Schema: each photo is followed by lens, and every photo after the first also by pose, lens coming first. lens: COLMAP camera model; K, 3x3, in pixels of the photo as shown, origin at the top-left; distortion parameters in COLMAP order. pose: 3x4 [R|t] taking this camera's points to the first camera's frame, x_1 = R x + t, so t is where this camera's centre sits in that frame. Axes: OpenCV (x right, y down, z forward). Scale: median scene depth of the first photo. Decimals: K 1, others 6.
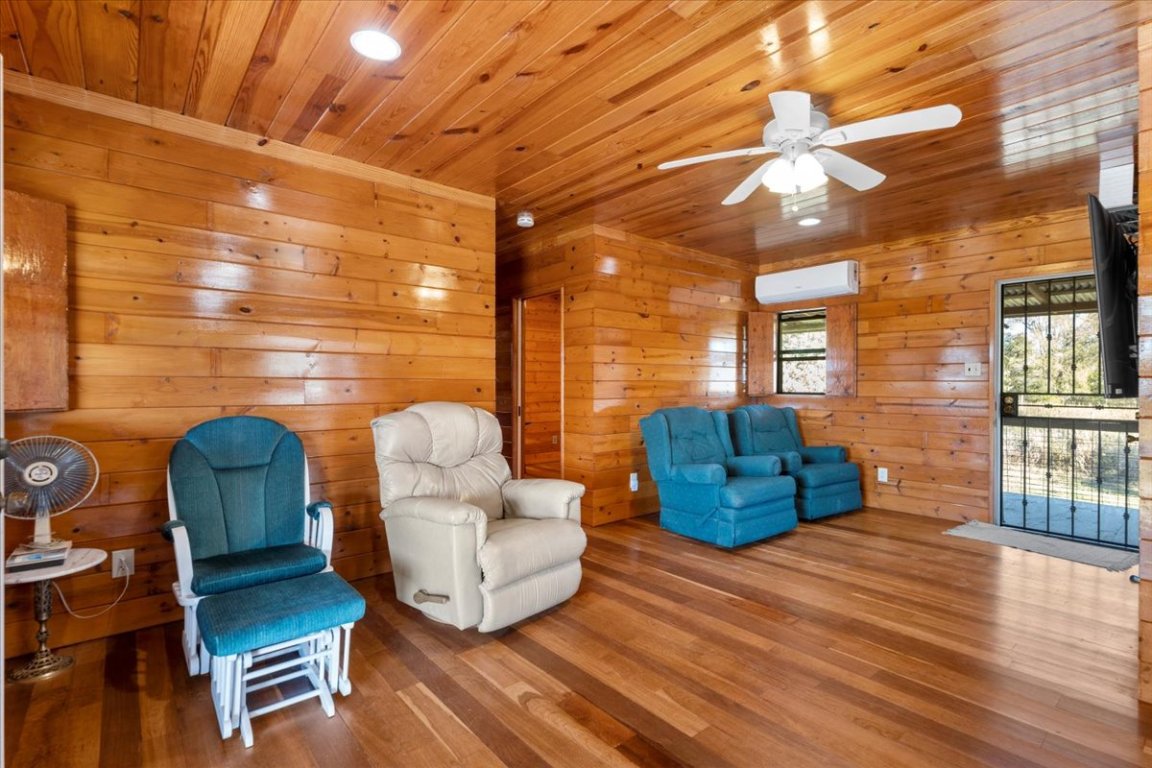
lens RADIAL K [[542.3, 0, 577.2], [0, 542.3, 379.5], [0, 0, 1]] dist [0.001121, -0.000301]
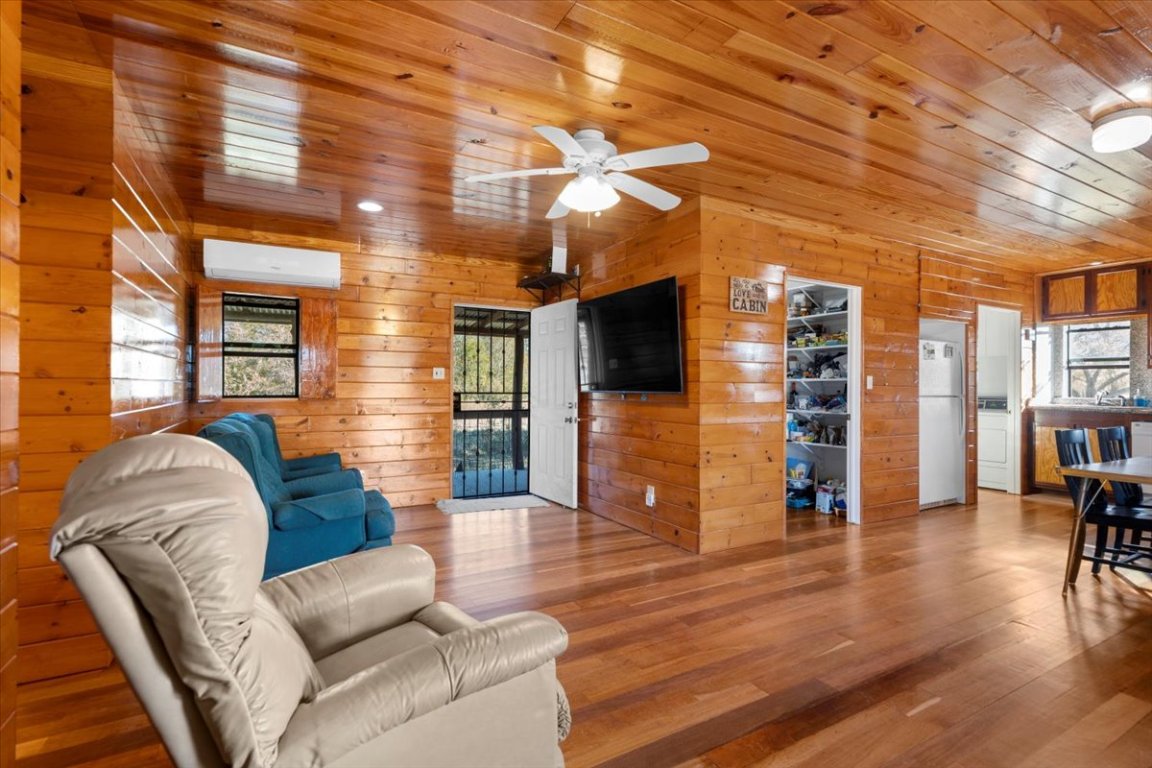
lens RADIAL K [[542.3, 0, 582.0], [0, 542.3, 389.7], [0, 0, 1]] dist [0.001121, -0.000301]
pose [[0.168936, -0.007505, 0.985598, -0.410277], [-0.013490, 0.999860, 0.009926, 0.000508], [-0.985535, -0.014973, 0.168811, 0.498414]]
